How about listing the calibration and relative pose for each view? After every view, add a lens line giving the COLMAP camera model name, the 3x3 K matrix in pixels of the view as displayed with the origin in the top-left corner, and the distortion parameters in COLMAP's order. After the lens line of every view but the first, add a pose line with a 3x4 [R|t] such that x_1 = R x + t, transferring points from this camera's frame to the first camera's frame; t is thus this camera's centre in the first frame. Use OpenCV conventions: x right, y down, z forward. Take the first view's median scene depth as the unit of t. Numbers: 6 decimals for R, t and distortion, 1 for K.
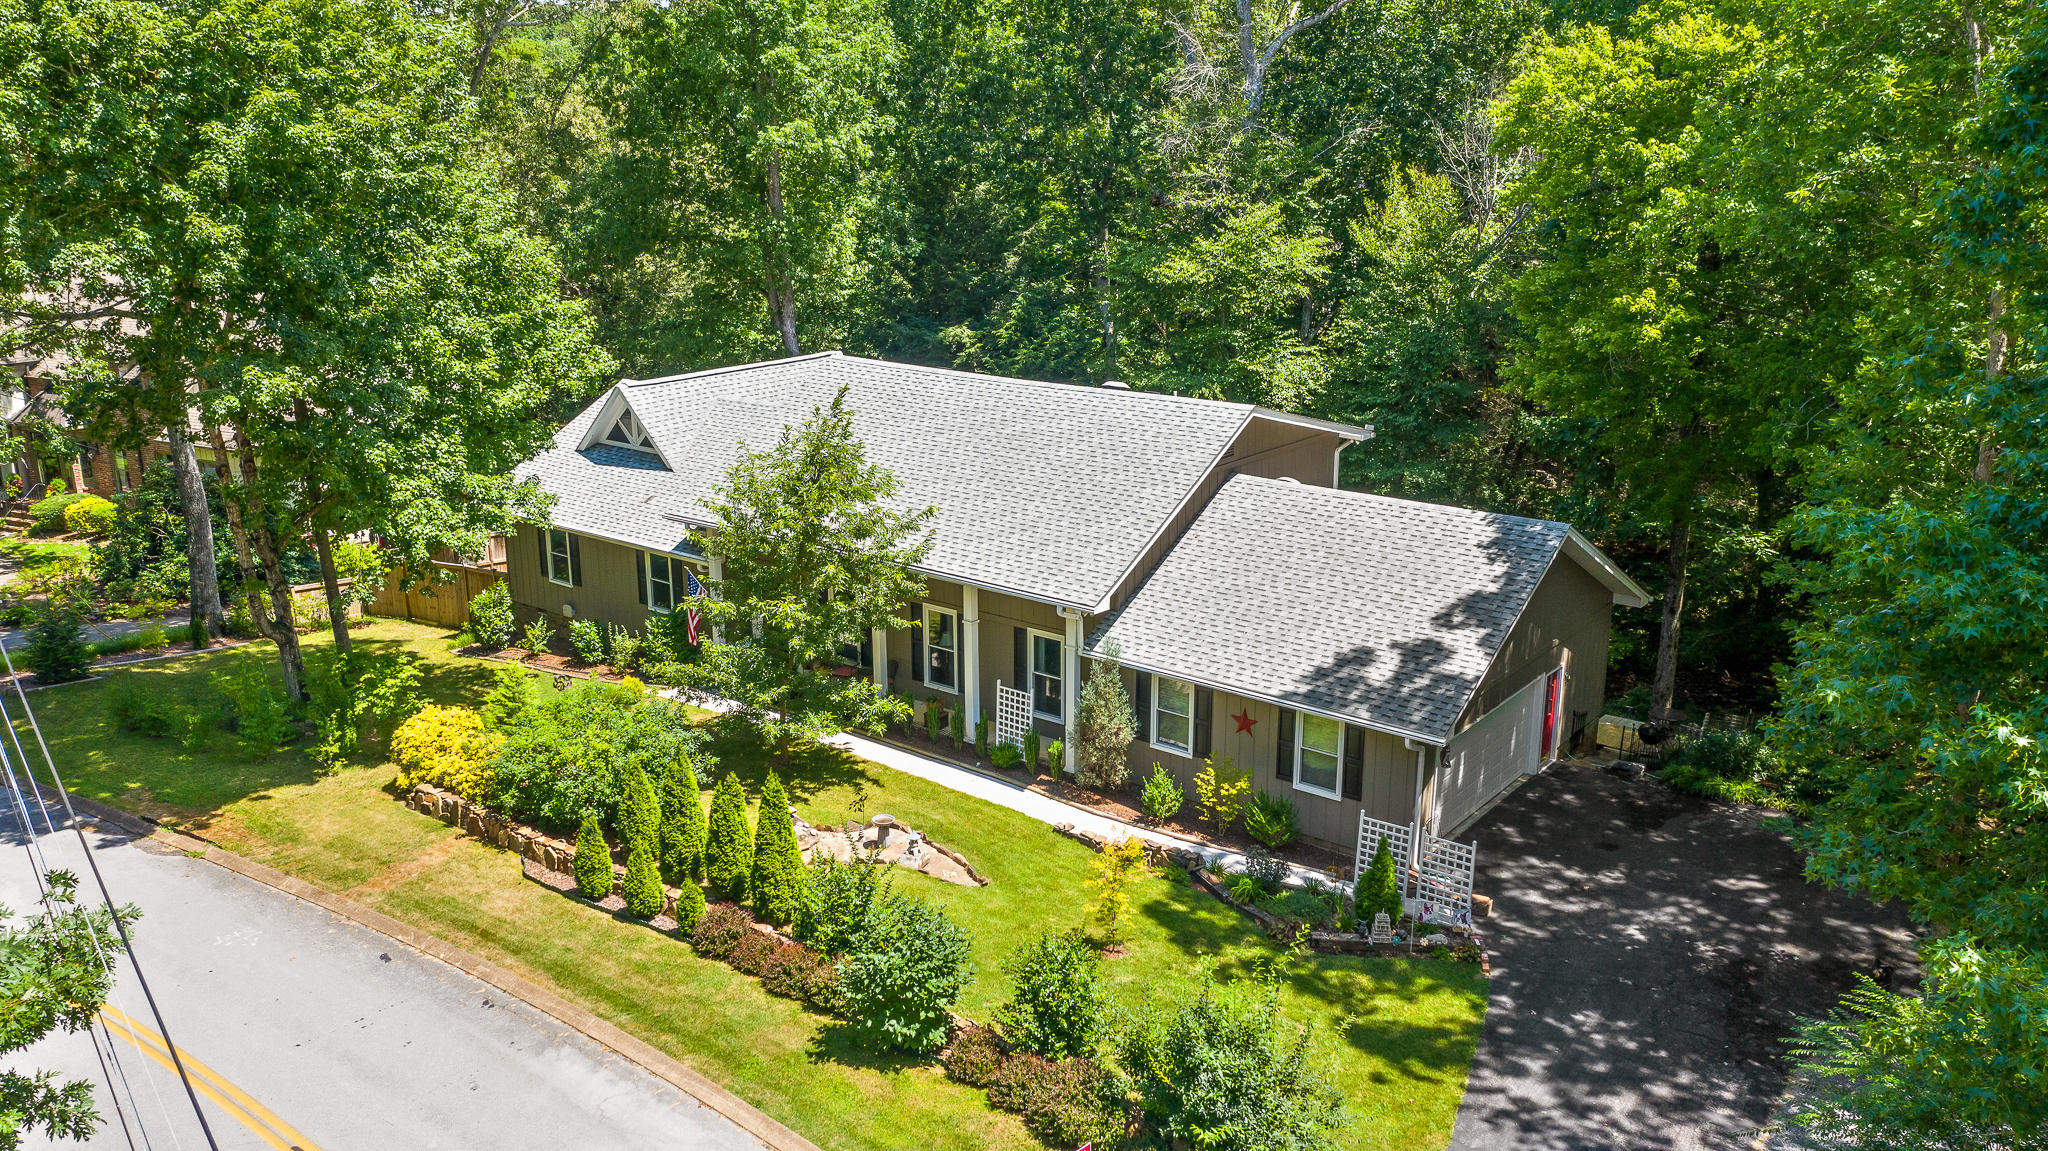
lens RADIAL K [[1676.4, 0, 1024.0], [0, 1676.4, 575.5], [0, 0, 1]] dist [-0.161802, 0.000031]
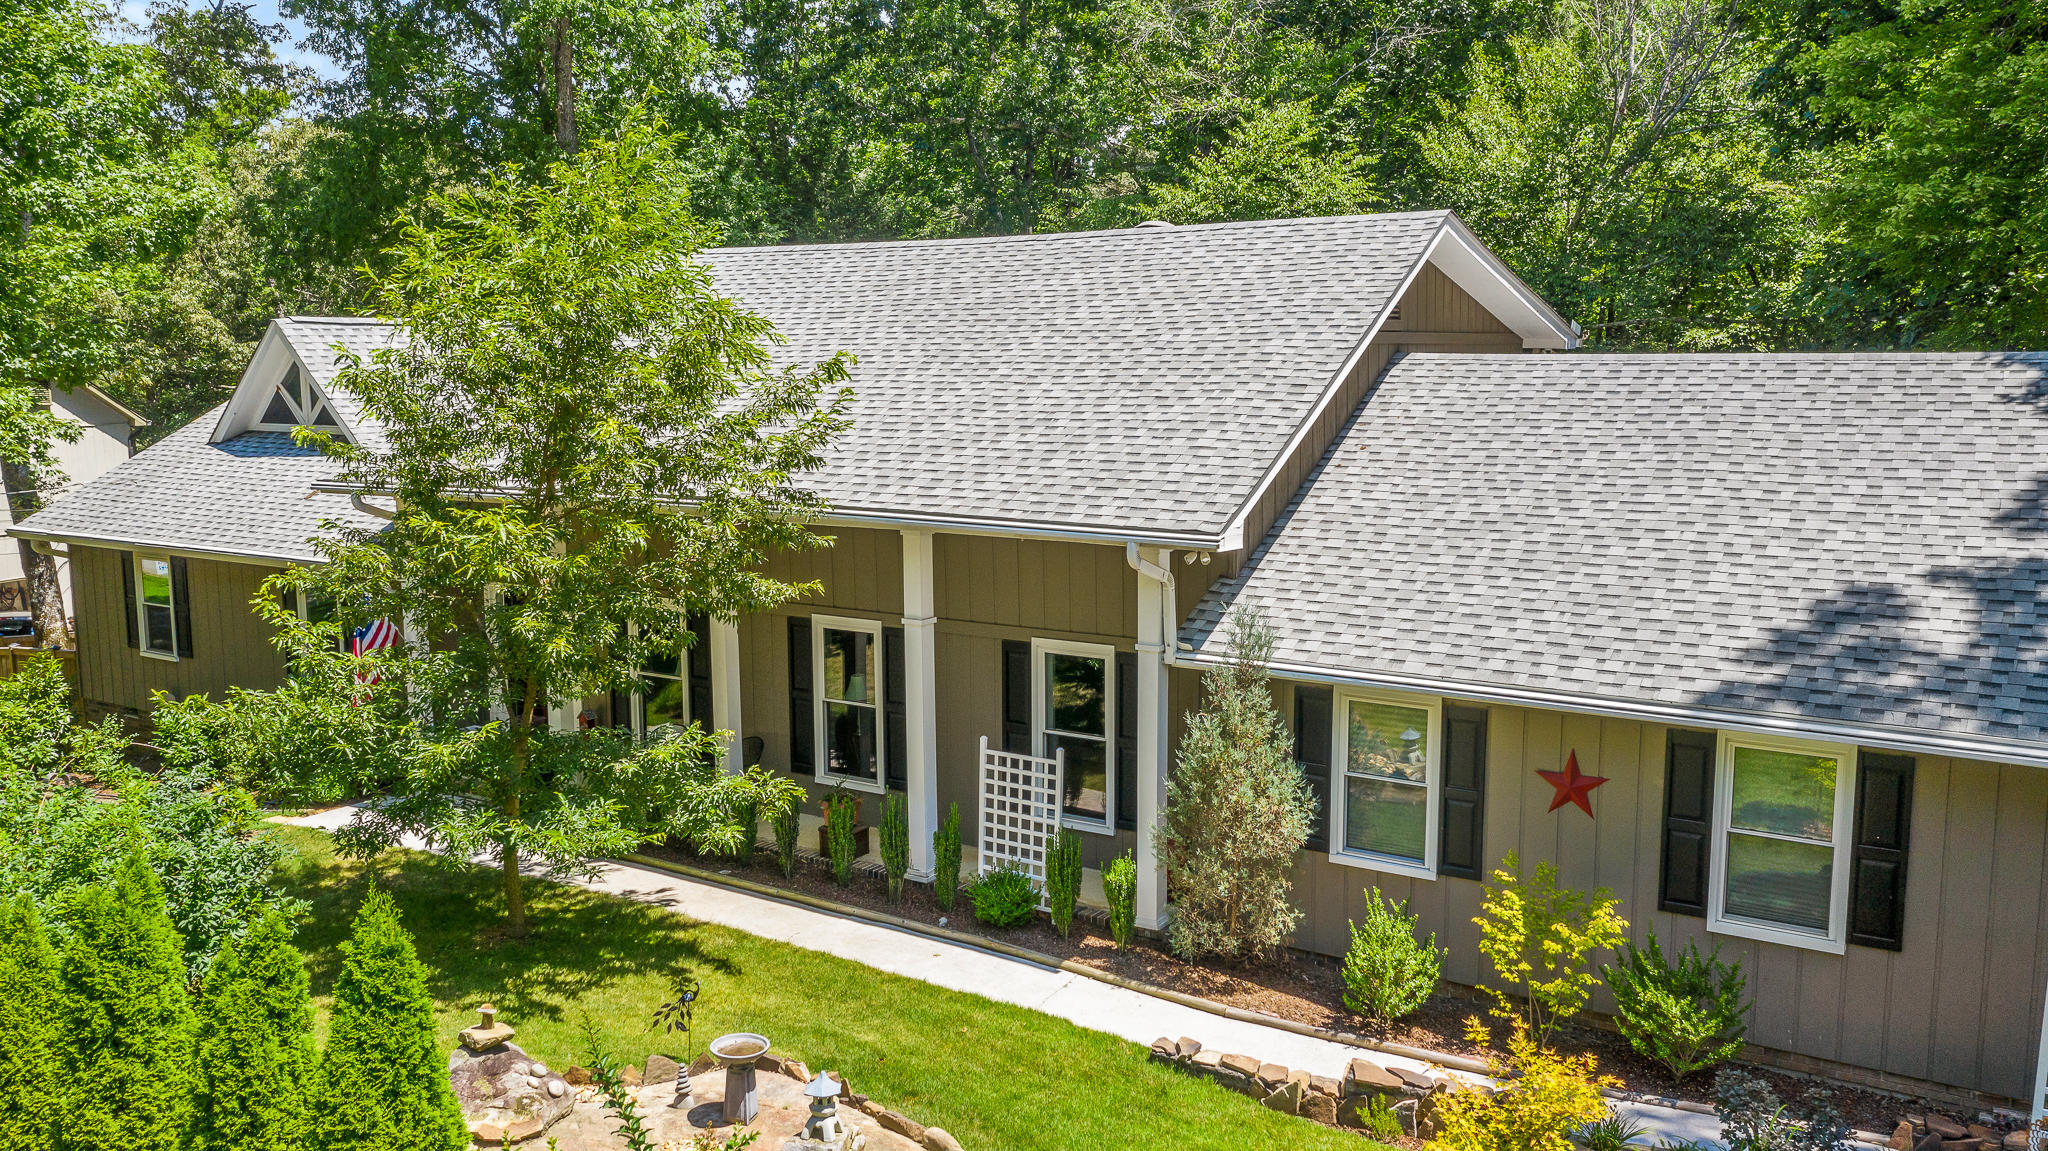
lens RADIAL K [[1685.9, 0, 1024.0], [0, 1685.9, 575.5], [0, 0, 1]] dist [-0.043148, 0.000184]
pose [[0.995789, -0.017673, 0.089953, -0.047883], [0.029678, 0.990547, -0.133924, 0.085178], [-0.086736, 0.136030, 0.986901, 0.550464]]
